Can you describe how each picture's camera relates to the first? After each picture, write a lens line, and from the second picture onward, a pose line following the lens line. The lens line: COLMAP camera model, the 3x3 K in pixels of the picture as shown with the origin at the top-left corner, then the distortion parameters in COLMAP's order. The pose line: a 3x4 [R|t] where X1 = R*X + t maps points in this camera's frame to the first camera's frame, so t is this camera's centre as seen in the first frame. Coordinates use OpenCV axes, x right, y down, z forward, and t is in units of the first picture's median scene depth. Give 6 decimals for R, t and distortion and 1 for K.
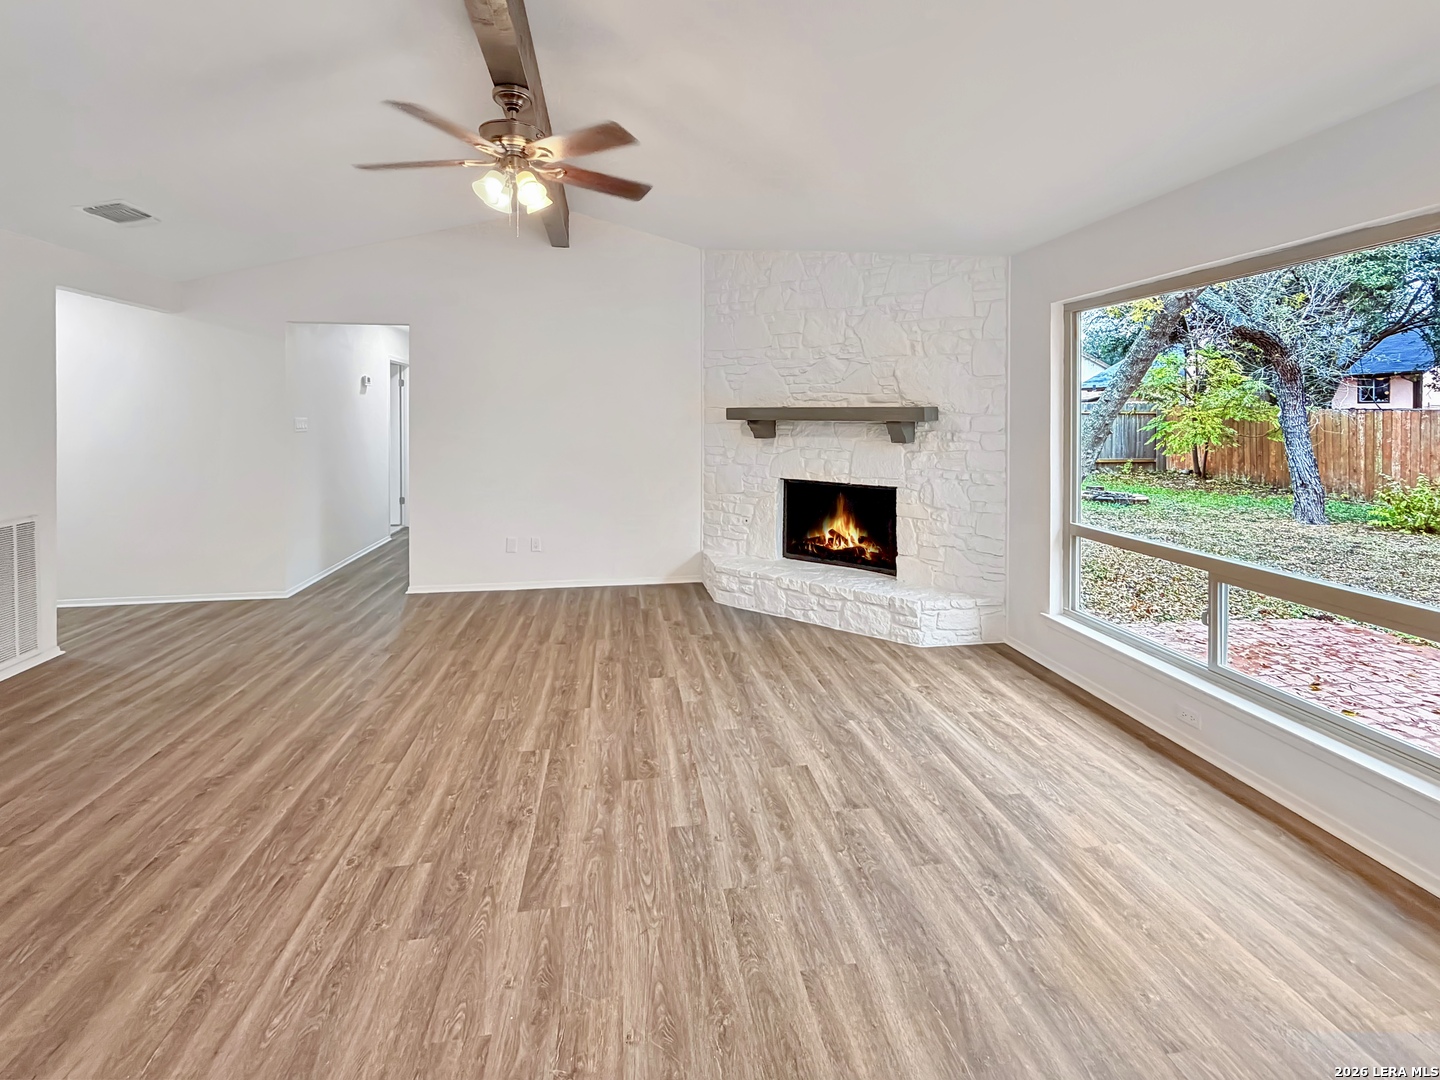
lens RADIAL K [[599.8, 0, 710.7], [0, 599.8, 415.2], [0, 0, 1]] dist [0.005032, 0.000188]
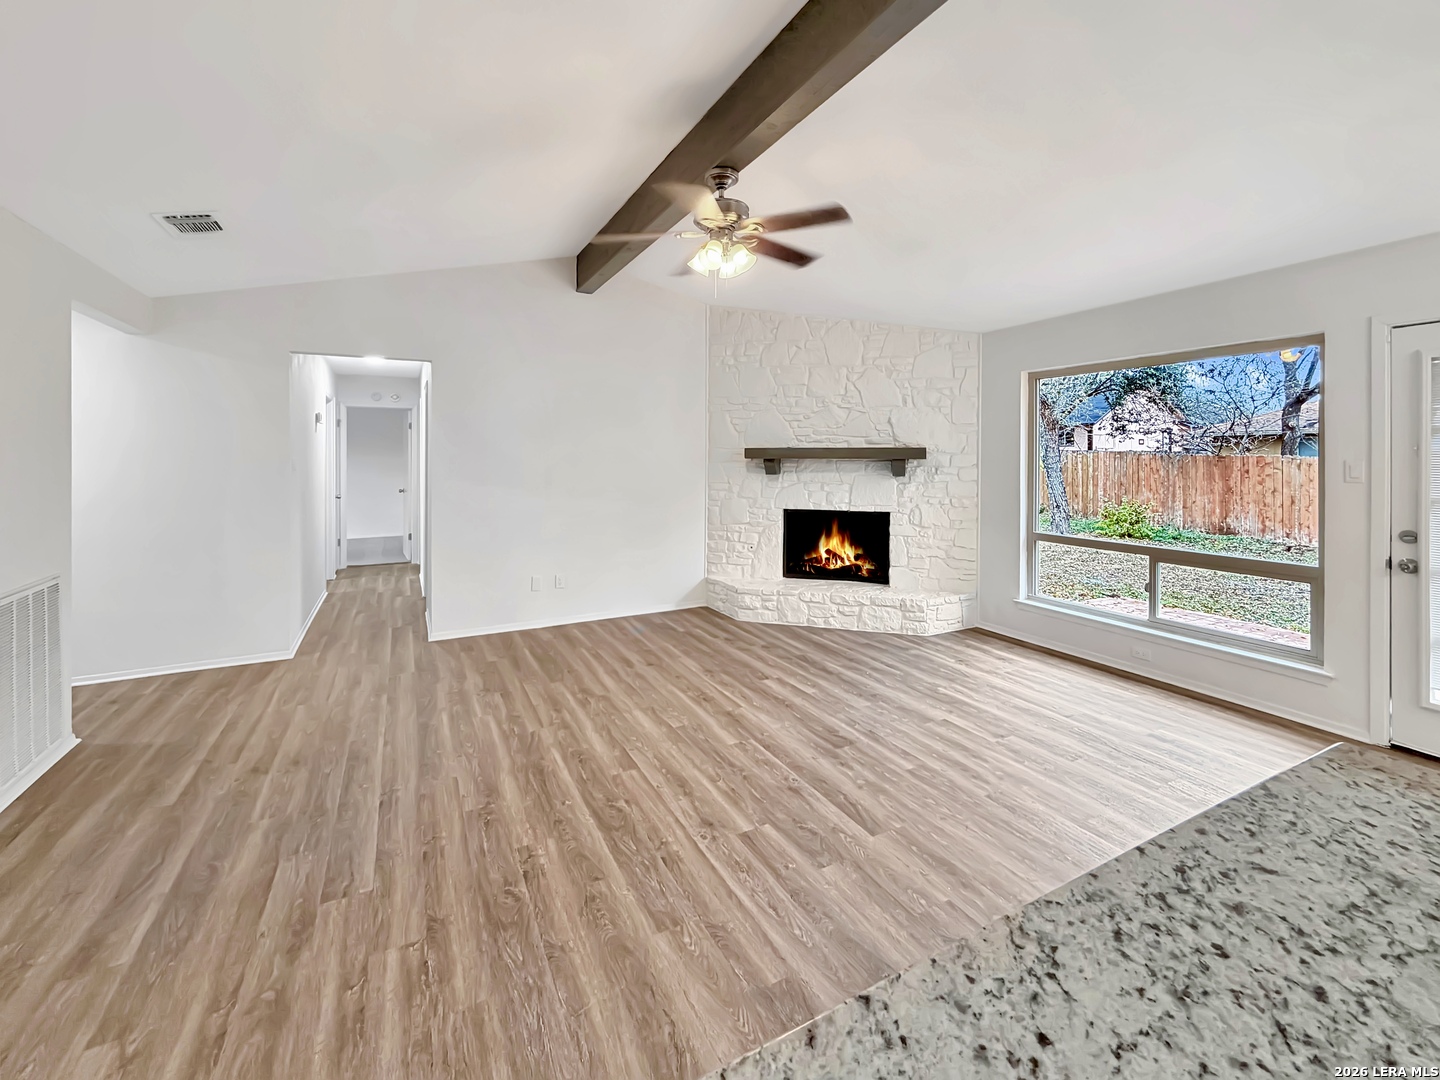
lens RADIAL K [[599.8, 0, 688.5], [0, 599.8, 449.5], [0, 0, 1]] dist [0.005032, 0.000188]
pose [[0.948617, 0.002489, 0.316417, -0.513485], [0.001274, 0.999931, -0.011683, 0.005201], [-0.316424, 0.011486, 0.948548, -0.049251]]
